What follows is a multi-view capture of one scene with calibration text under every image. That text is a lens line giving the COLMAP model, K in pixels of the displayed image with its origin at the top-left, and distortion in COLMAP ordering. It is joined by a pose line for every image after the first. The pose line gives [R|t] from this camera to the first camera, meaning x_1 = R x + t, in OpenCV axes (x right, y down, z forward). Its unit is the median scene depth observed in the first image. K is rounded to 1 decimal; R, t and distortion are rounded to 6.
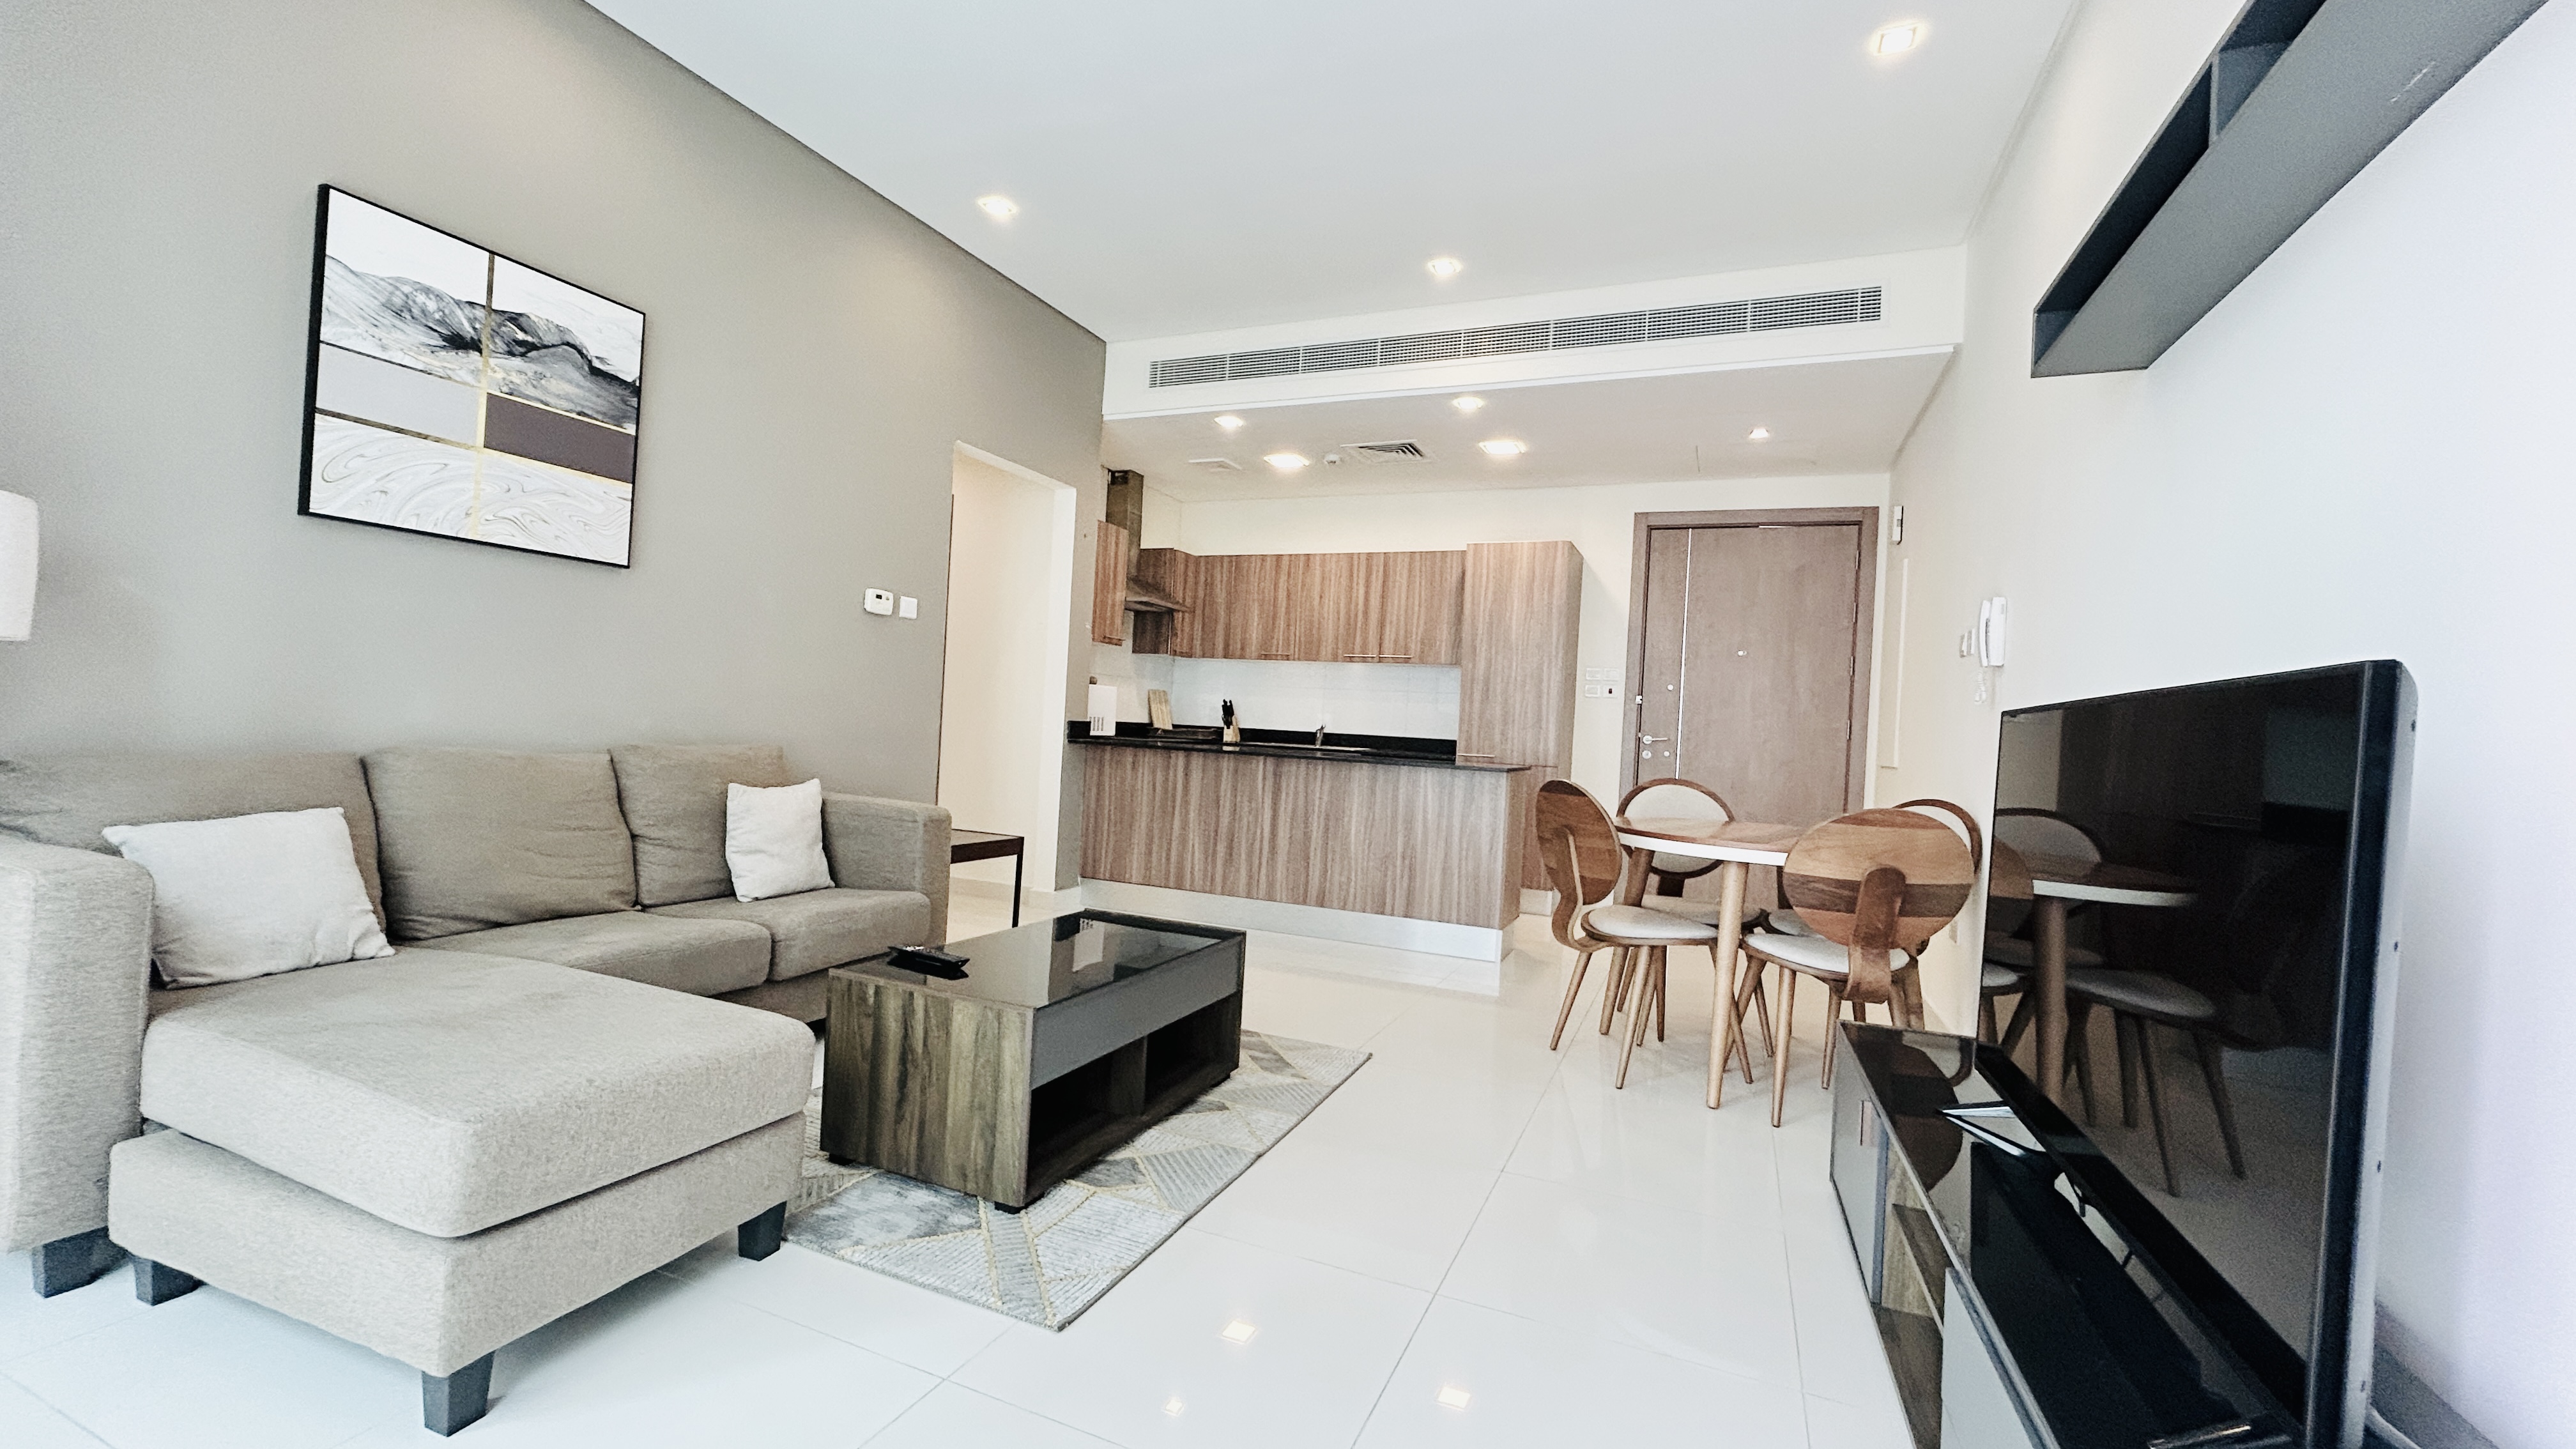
lens RADIAL K [[1035.5, 0, 1288.0], [0, 1035.5, 724.5], [0, 0, 1]] dist [0.001571, 0.000399]
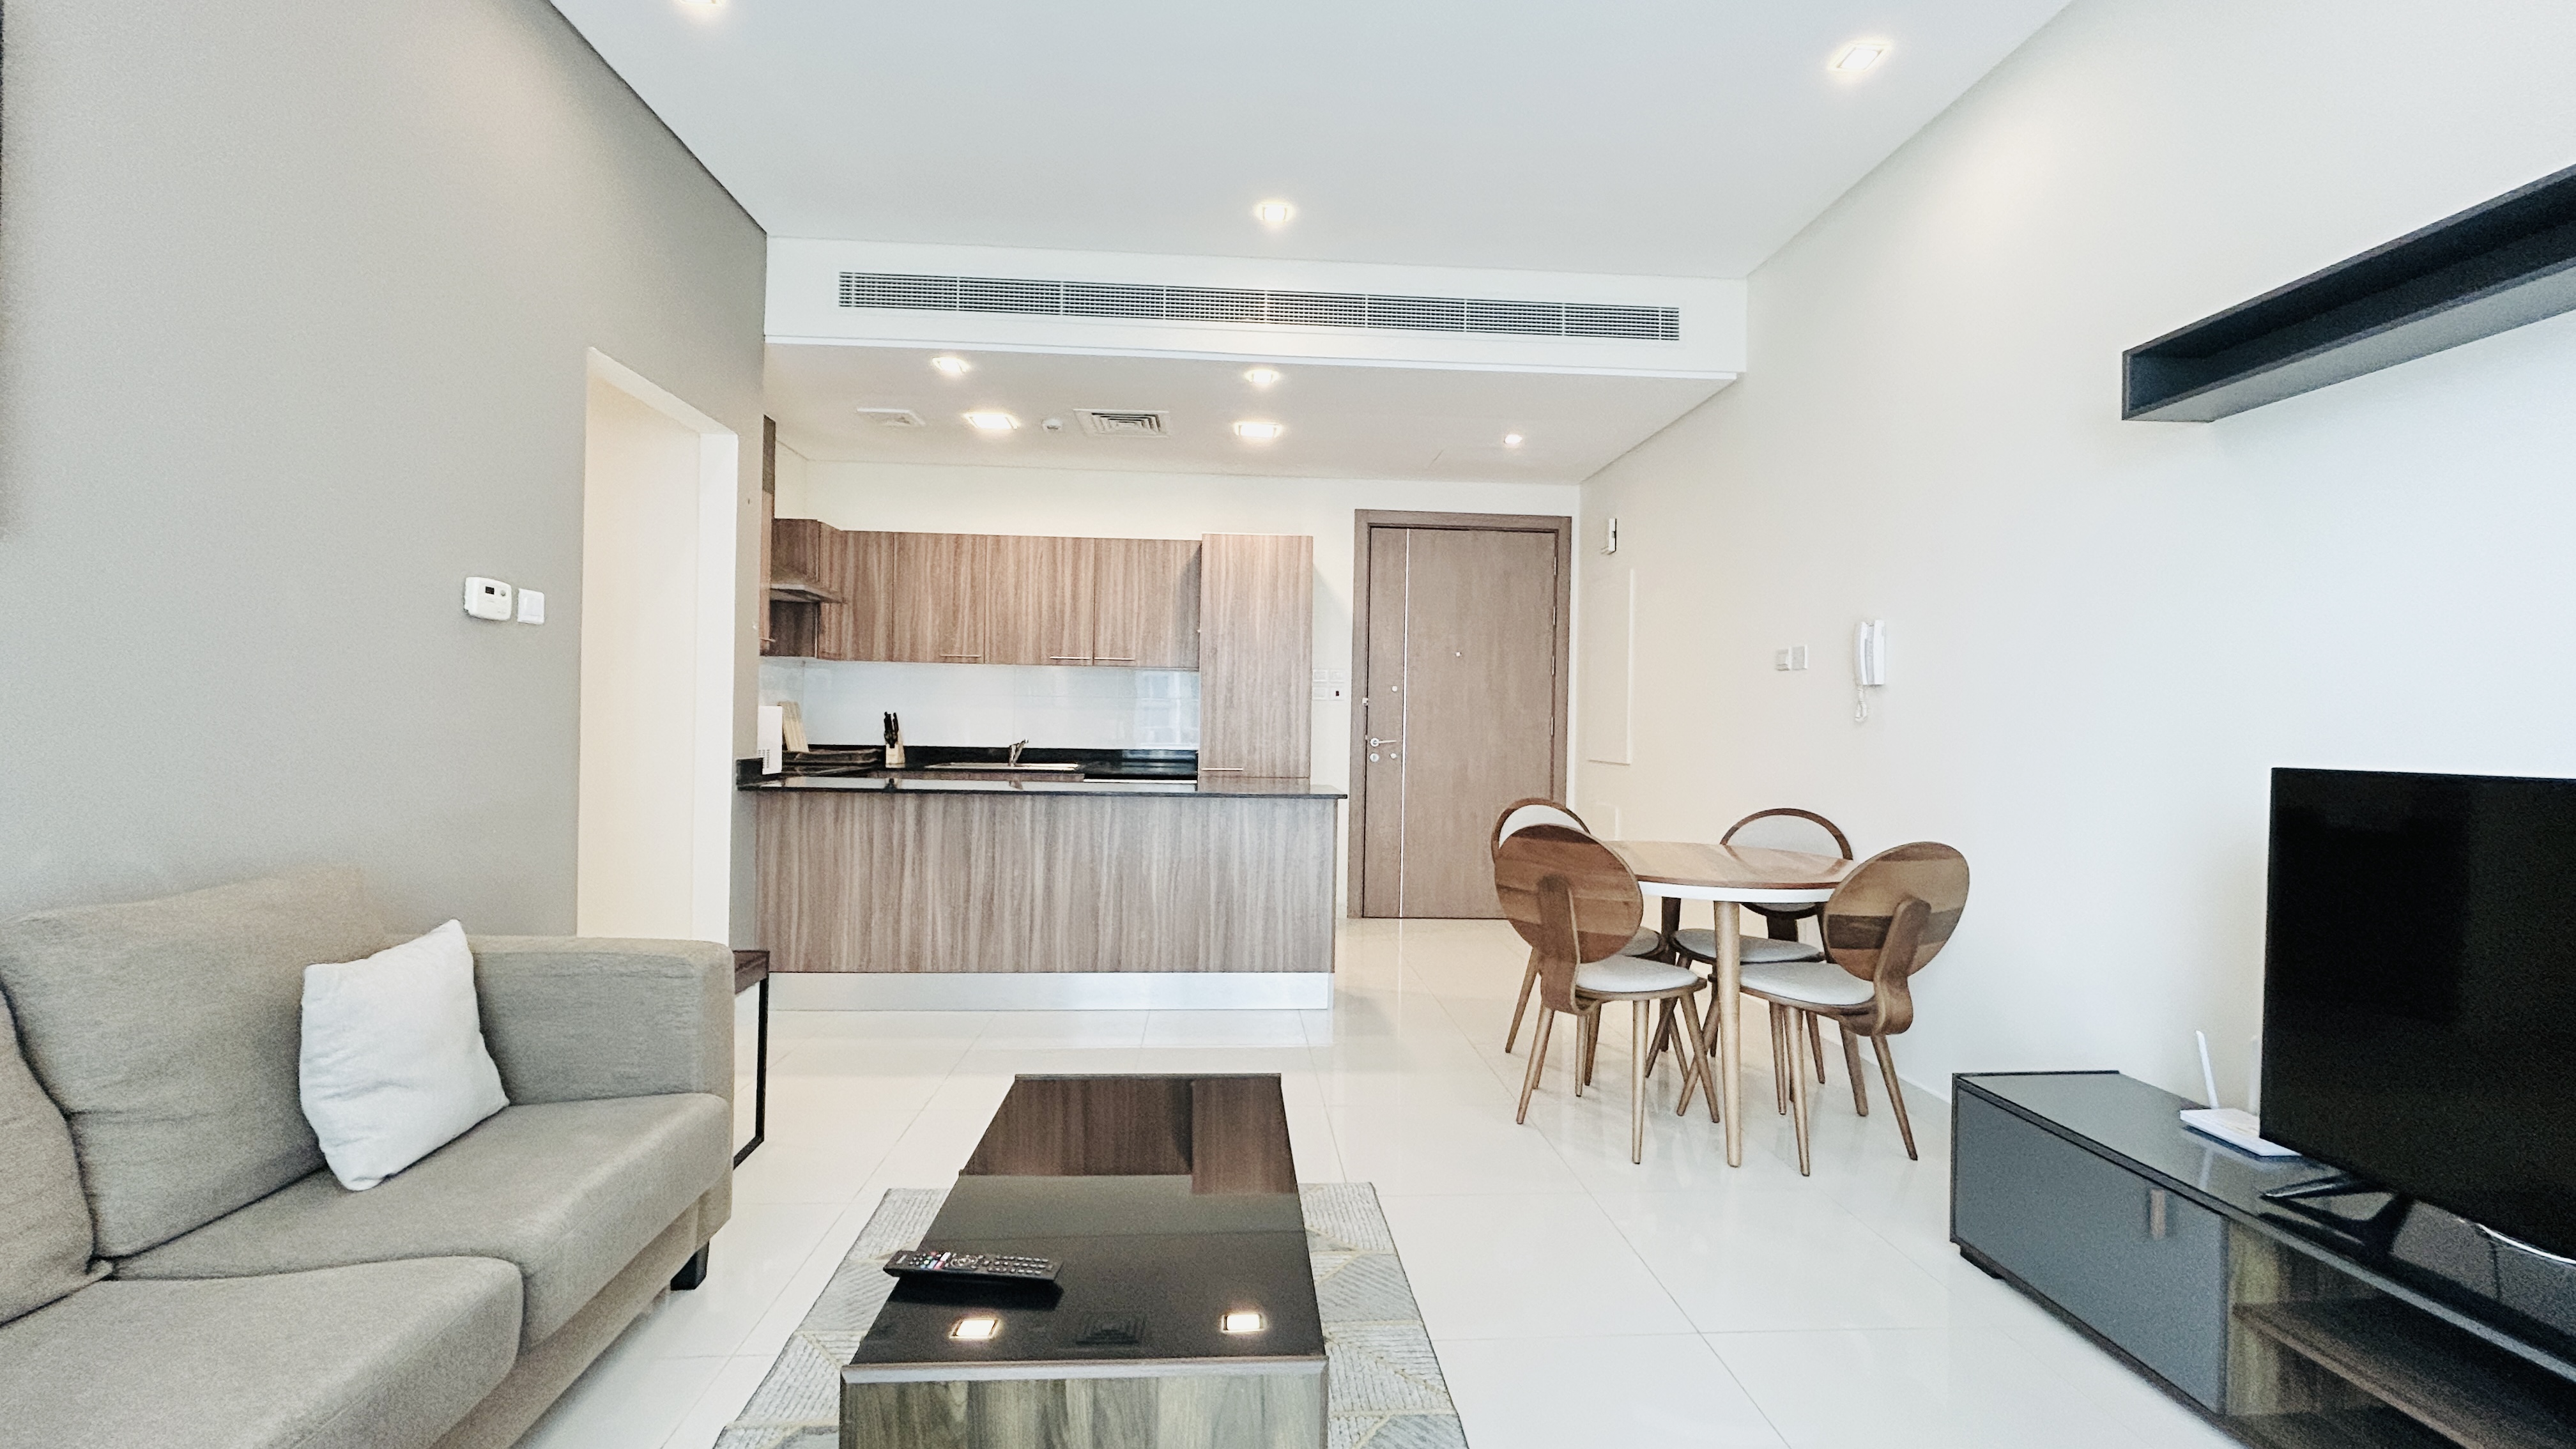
lens RADIAL K [[1035.5, 0, 1288.0], [0, 1035.5, 724.5], [0, 0, 1]] dist [0.001571, 0.000399]
pose [[0.891796, -0.038638, 0.450785, -0.189834], [0.029378, 0.999189, 0.027524, -0.035695], [-0.451483, -0.011302, 0.892208, 0.185027]]
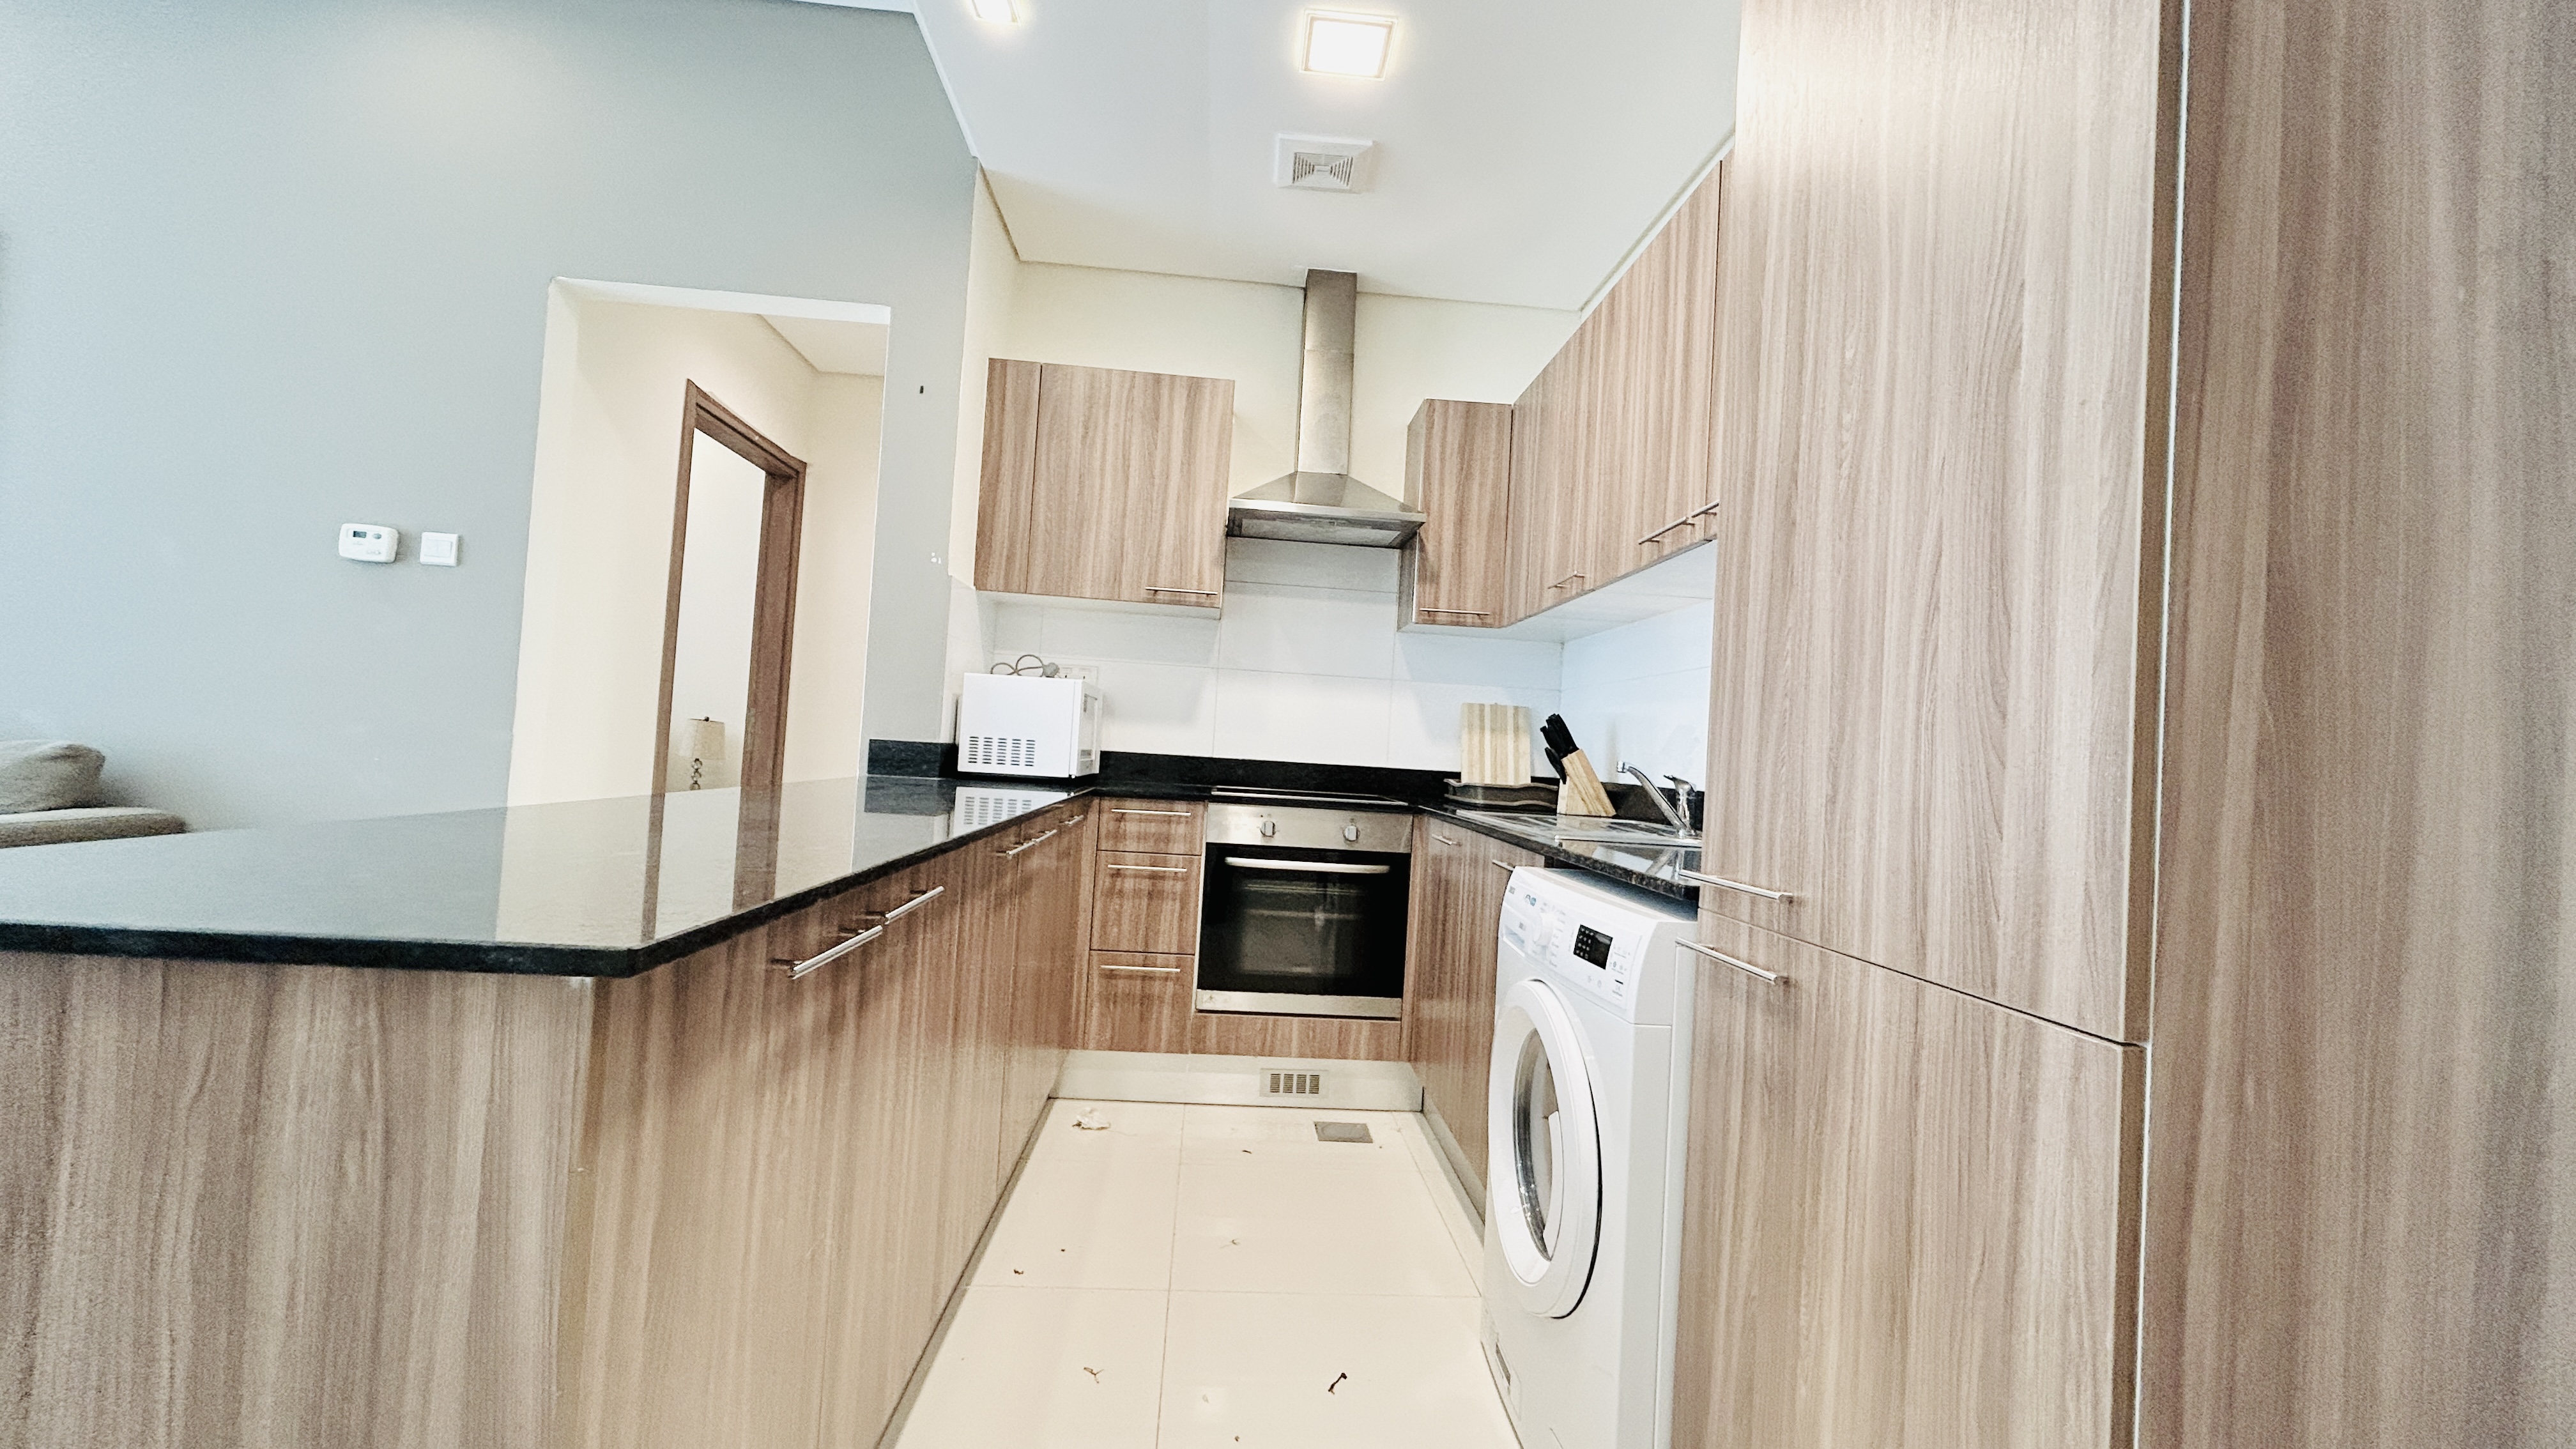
lens RADIAL K [[1035.5, 0, 1288.0], [0, 1035.5, 724.5], [0, 0, 1]] dist [0.001571, 0.000399]
pose [[0.457286, -0.044179, -0.888222, 0.346410], [-0.036294, 0.997006, -0.068275, 0.016798], [0.888579, 0.063458, 0.454313, 0.918785]]
